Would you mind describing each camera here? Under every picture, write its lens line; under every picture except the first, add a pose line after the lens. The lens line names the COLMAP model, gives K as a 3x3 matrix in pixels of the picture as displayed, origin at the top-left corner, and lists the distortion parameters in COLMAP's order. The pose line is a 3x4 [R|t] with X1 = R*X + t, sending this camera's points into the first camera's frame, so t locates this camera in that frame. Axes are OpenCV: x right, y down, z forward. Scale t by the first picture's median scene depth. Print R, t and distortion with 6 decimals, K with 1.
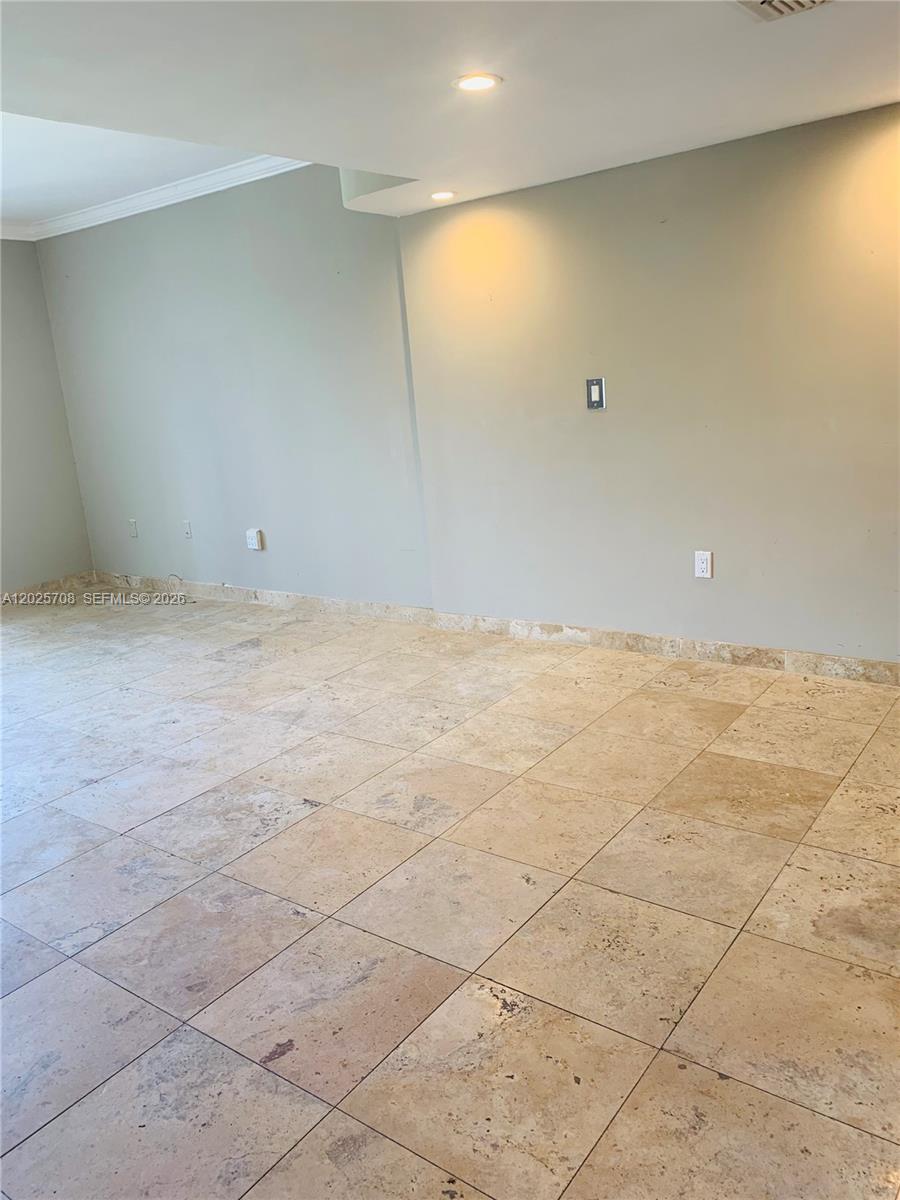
lens RADIAL K [[927.9, 0, 452.9], [0, 927.9, 592.3], [0, 0, 1]] dist [0.050646, -0.069309]
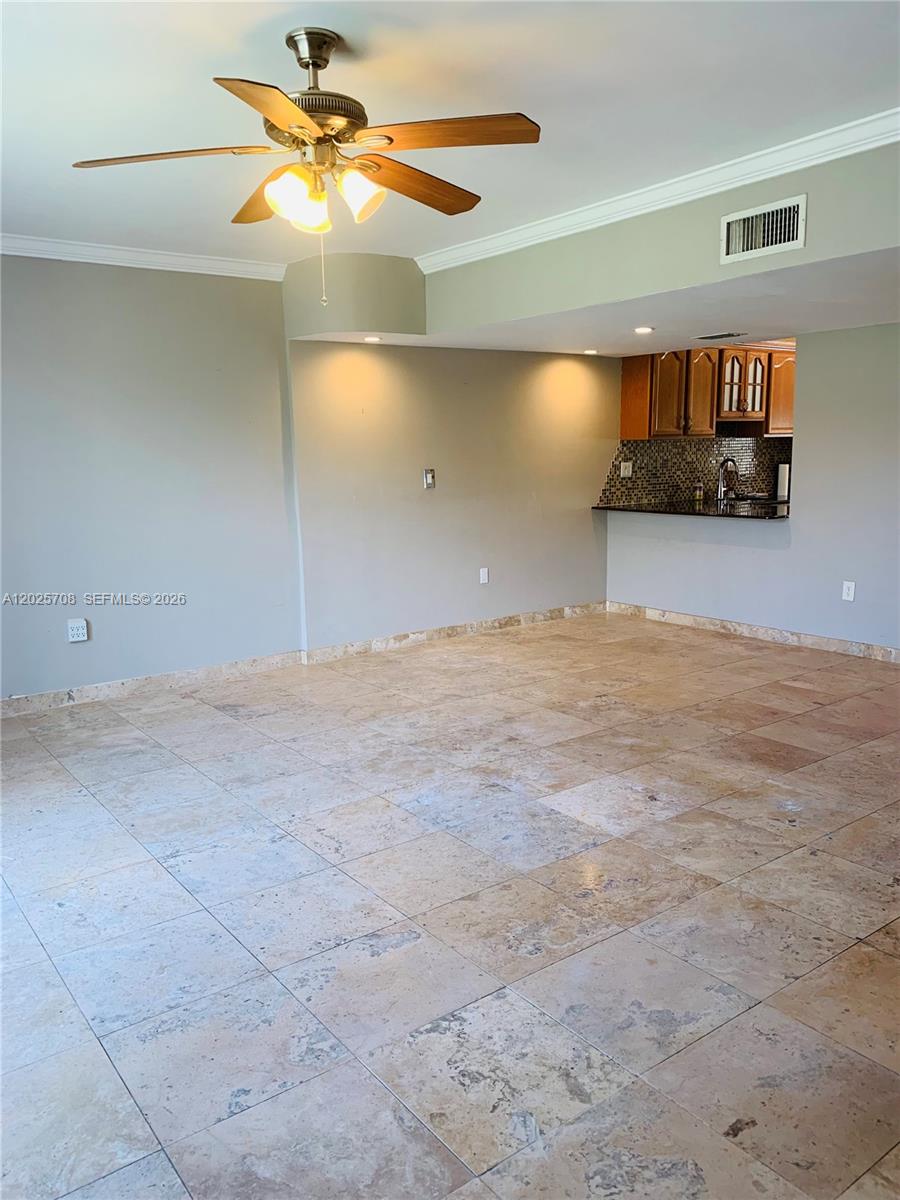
lens RADIAL K [[904.5, 0, 456.0], [0, 904.5, 598.3], [0, 0, 1]] dist [0.040818, -0.051966]
pose [[0.281341, -0.082189, 0.956082, -1.605046], [0.223286, 0.974585, 0.018075, -0.036175], [-0.933269, 0.208395, 0.292543, 0.638048]]
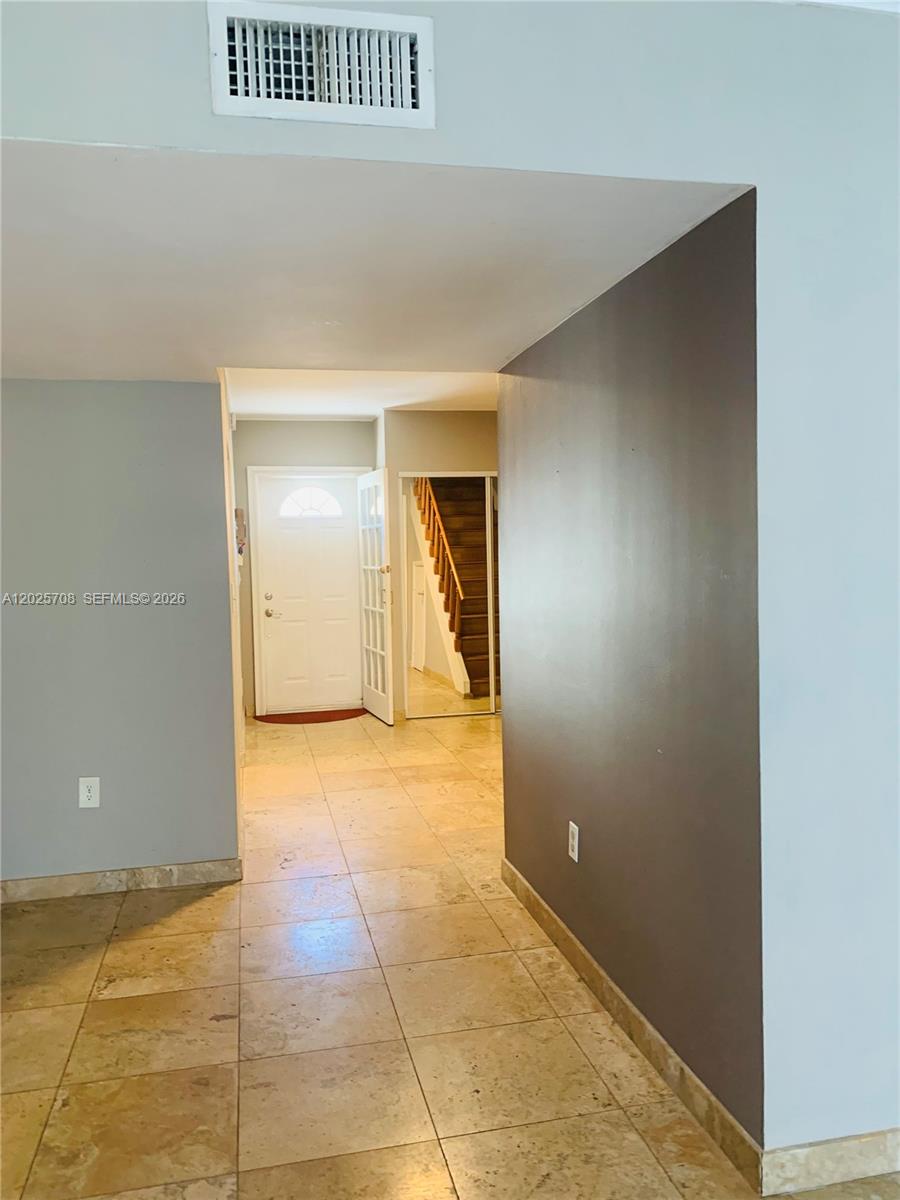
lens RADIAL K [[918.4, 0, 450.0], [0, 918.4, 600.0], [0, 0, 1]] dist [-0.015866, 0.000543]
pose [[-0.756590, 0.064205, 0.650729, -0.784985], [0.235249, 0.955260, 0.179268, -0.162134], [-0.610106, 0.288716, -0.737844, 0.916370]]
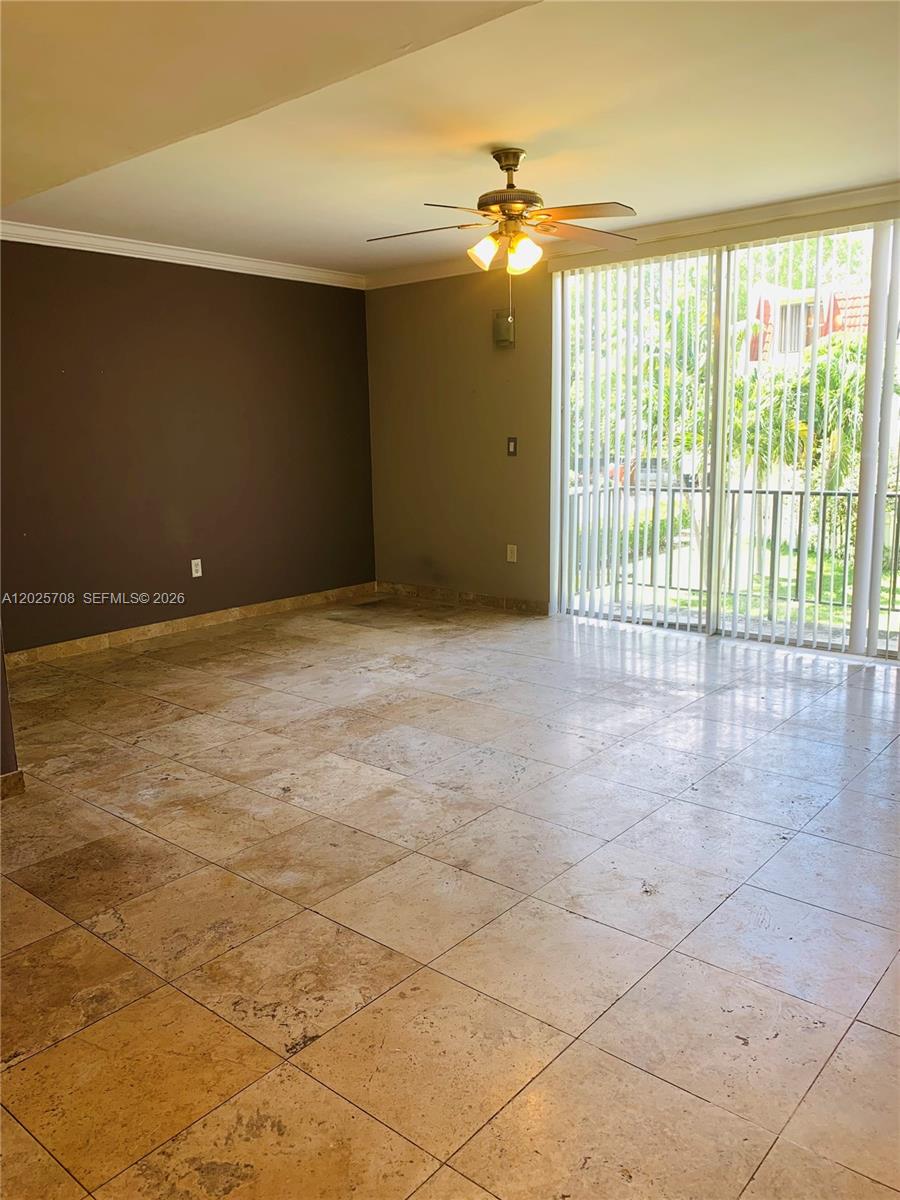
lens RADIAL K [[904.5, 0, 456.0], [0, 904.5, 598.3], [0, 0, 1]] dist [0.040818, -0.051966]
pose [[-0.055101, 0.271710, -0.960800, 0.354087], [-0.210649, 0.937441, 0.277185, -0.260614], [0.976008, 0.217665, 0.005582, 0.914784]]
